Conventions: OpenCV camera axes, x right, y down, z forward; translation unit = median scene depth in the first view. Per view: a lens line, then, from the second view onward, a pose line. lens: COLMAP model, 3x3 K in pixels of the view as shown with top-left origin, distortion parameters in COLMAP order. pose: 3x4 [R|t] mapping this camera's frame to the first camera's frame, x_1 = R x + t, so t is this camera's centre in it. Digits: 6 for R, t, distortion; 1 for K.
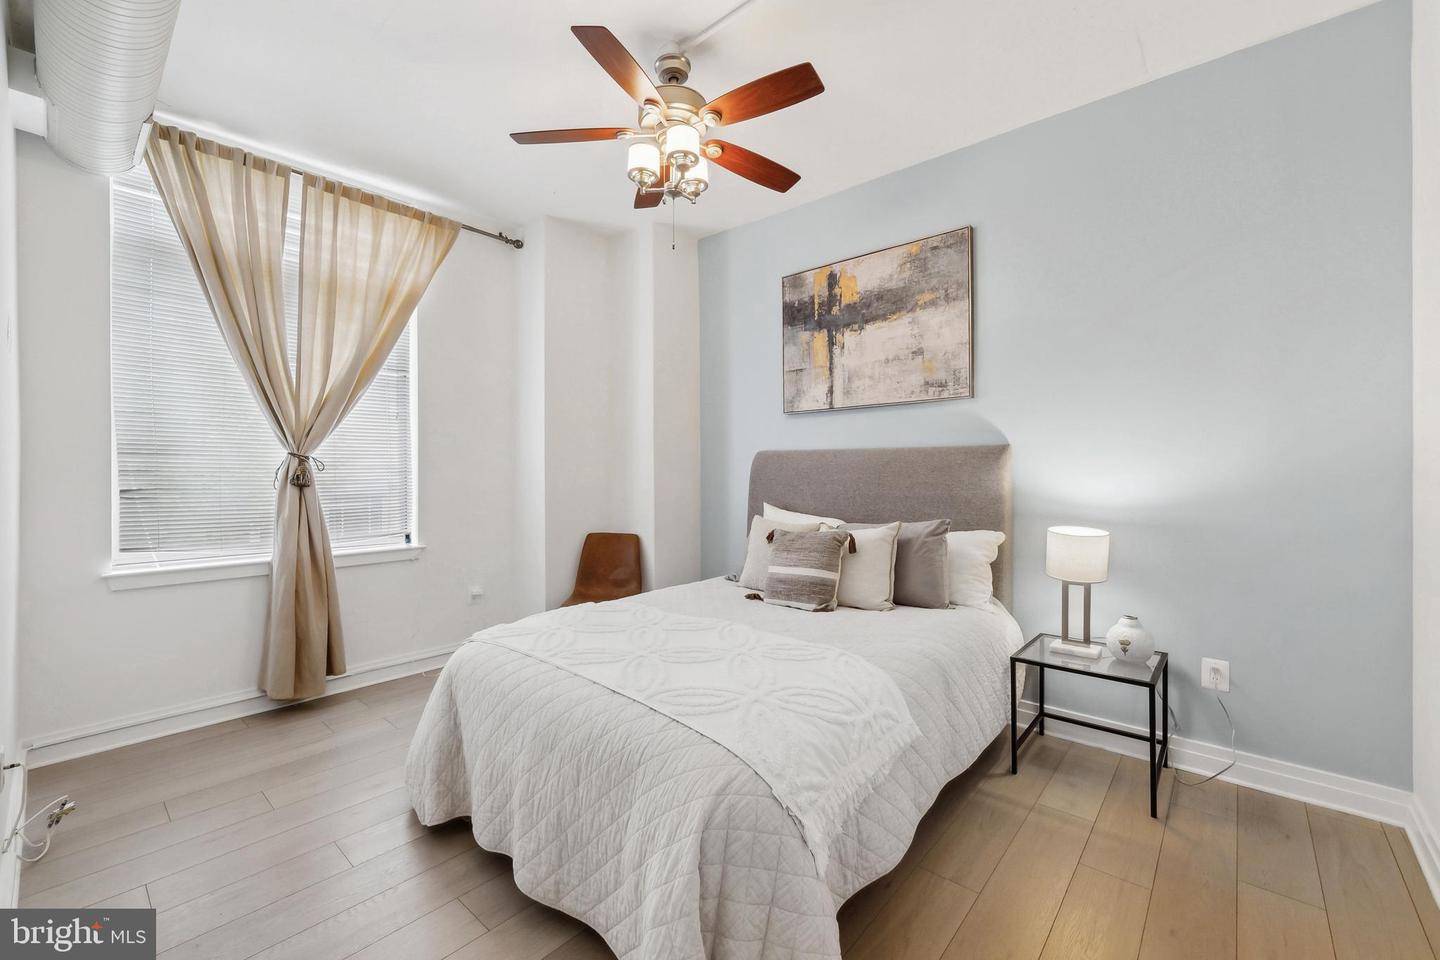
lens RADIAL K [[589.8, 0, 717.2], [0, 589.8, 479.5], [0, 0, 1]] dist [-0.000641, -0.000158]
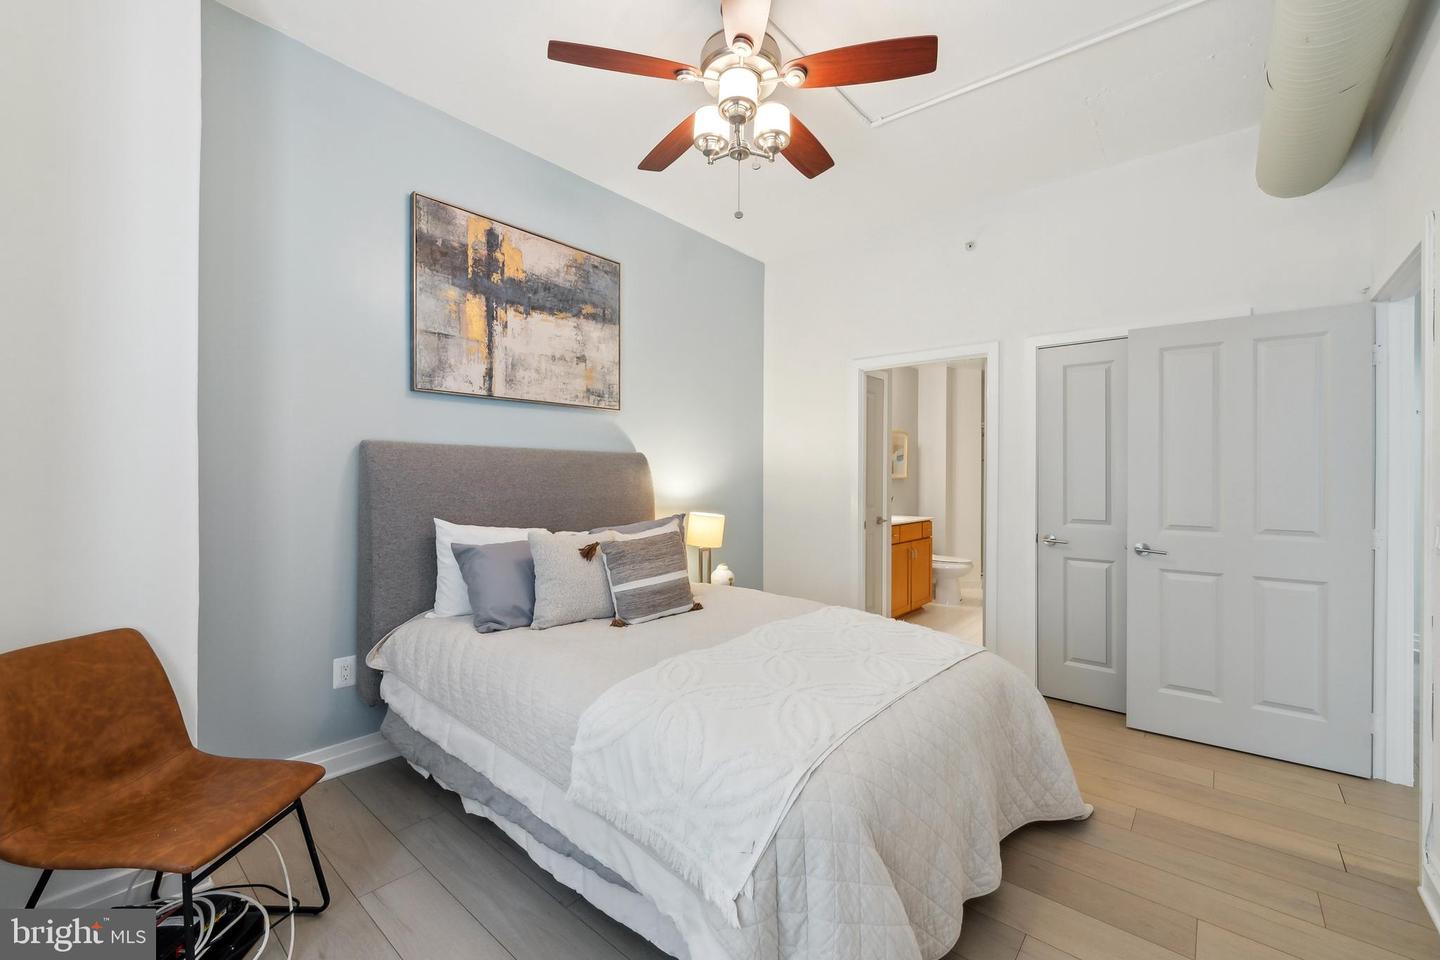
lens RADIAL K [[589.8, 0, 717.2], [0, 589.8, 479.5], [0, 0, 1]] dist [-0.000641, -0.000158]
pose [[-0.013700, -0.007482, 0.999878, -0.645430], [0.004283, 0.999962, 0.007541, -0.010141], [-0.999897, 0.004386, -0.013668, 0.718674]]
